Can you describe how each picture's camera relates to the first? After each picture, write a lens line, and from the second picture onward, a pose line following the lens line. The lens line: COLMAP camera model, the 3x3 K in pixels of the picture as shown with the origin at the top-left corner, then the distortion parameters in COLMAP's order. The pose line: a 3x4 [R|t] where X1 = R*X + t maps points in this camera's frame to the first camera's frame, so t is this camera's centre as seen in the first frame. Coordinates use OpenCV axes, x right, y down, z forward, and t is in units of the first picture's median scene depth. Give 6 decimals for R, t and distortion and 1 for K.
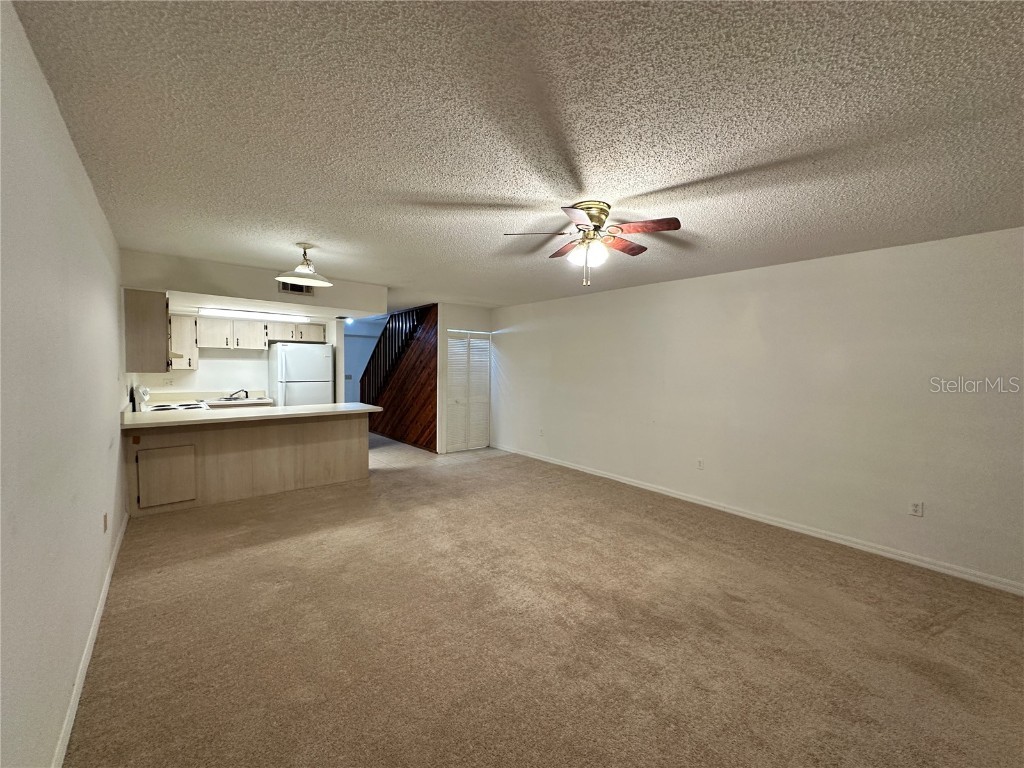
lens RADIAL K [[409.3, 0, 512.0], [0, 409.3, 384.0], [0, 0, 1]] dist [0.009831, -0.000527]
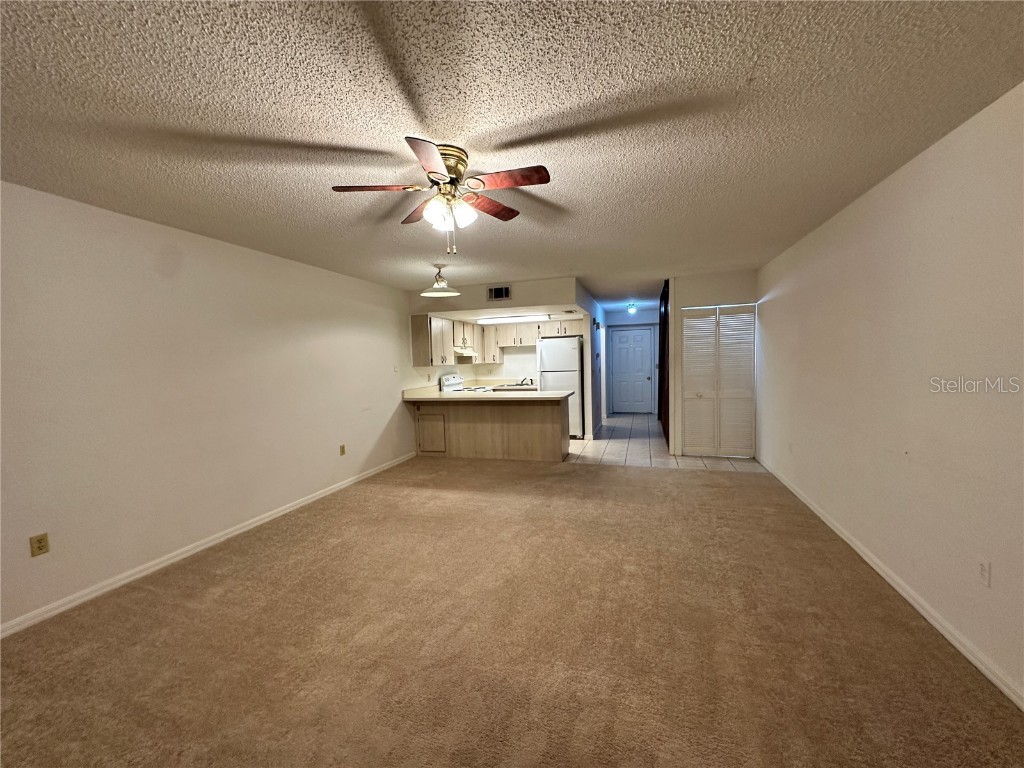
lens RADIAL K [[409.3, 0, 512.0], [0, 409.3, 384.0], [0, 0, 1]] dist [0.009831, -0.000527]
pose [[0.536156, 0.022801, -0.843811, 0.516243], [0.000943, 0.999618, 0.027611, -0.002729], [0.844118, -0.015600, 0.535930, 0.364009]]
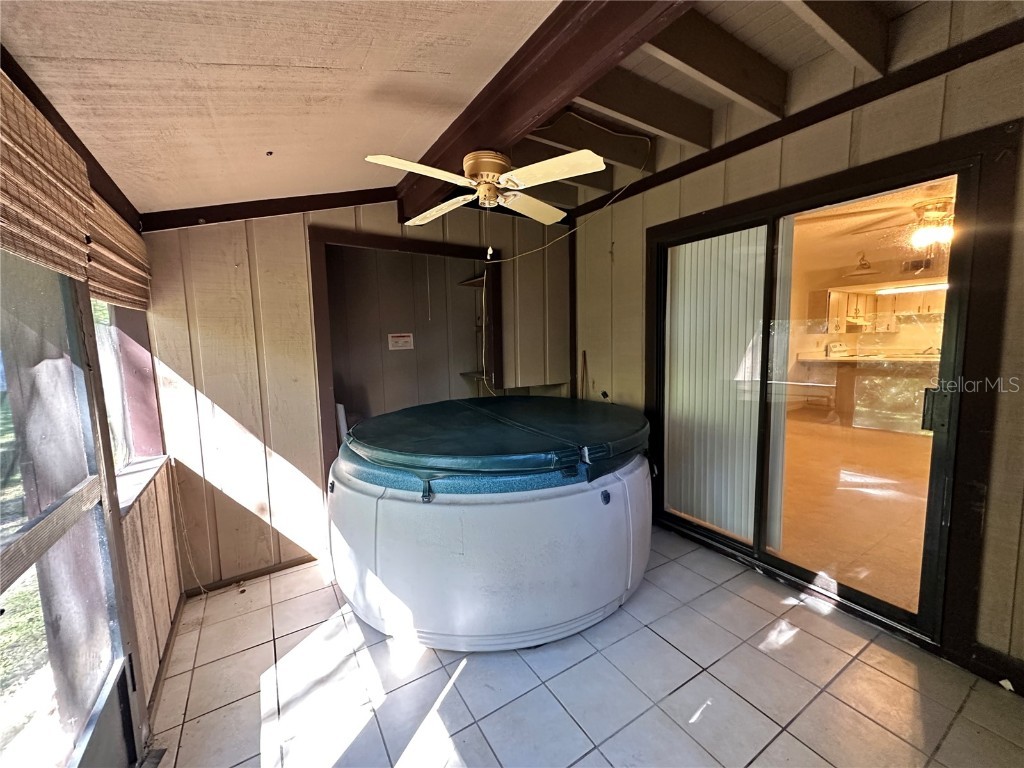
lens RADIAL K [[409.3, 0, 512.0], [0, 409.3, 384.0], [0, 0, 1]] dist [0.009831, -0.000527]
pose [[-0.139589, 0.099412, -0.985207, 0.994874], [-0.020652, 0.994439, 0.103269, 0.028332], [0.989994, 0.034761, -0.136760, -0.106255]]
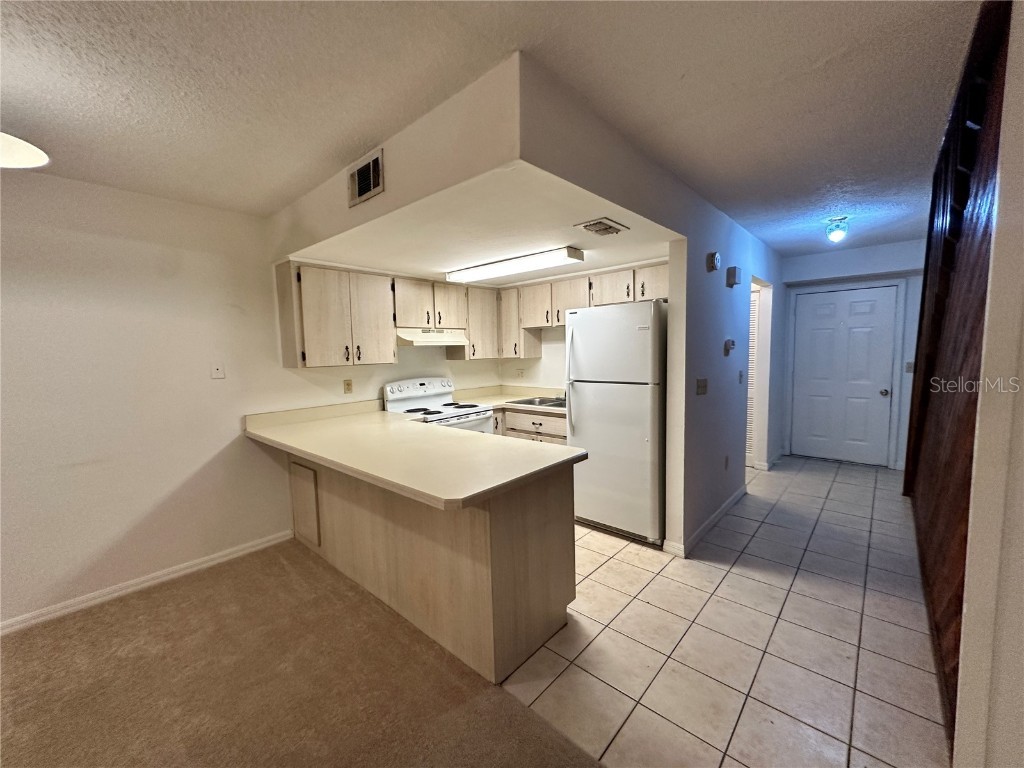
lens RADIAL K [[409.3, 0, 512.0], [0, 409.3, 384.0], [0, 0, 1]] dist [0.009831, -0.000527]
pose [[0.138580, 0.070965, -0.987805, -0.034597], [-0.017758, 0.997447, 0.069167, -0.047697], [0.990192, 0.007956, 0.139486, 1.067229]]
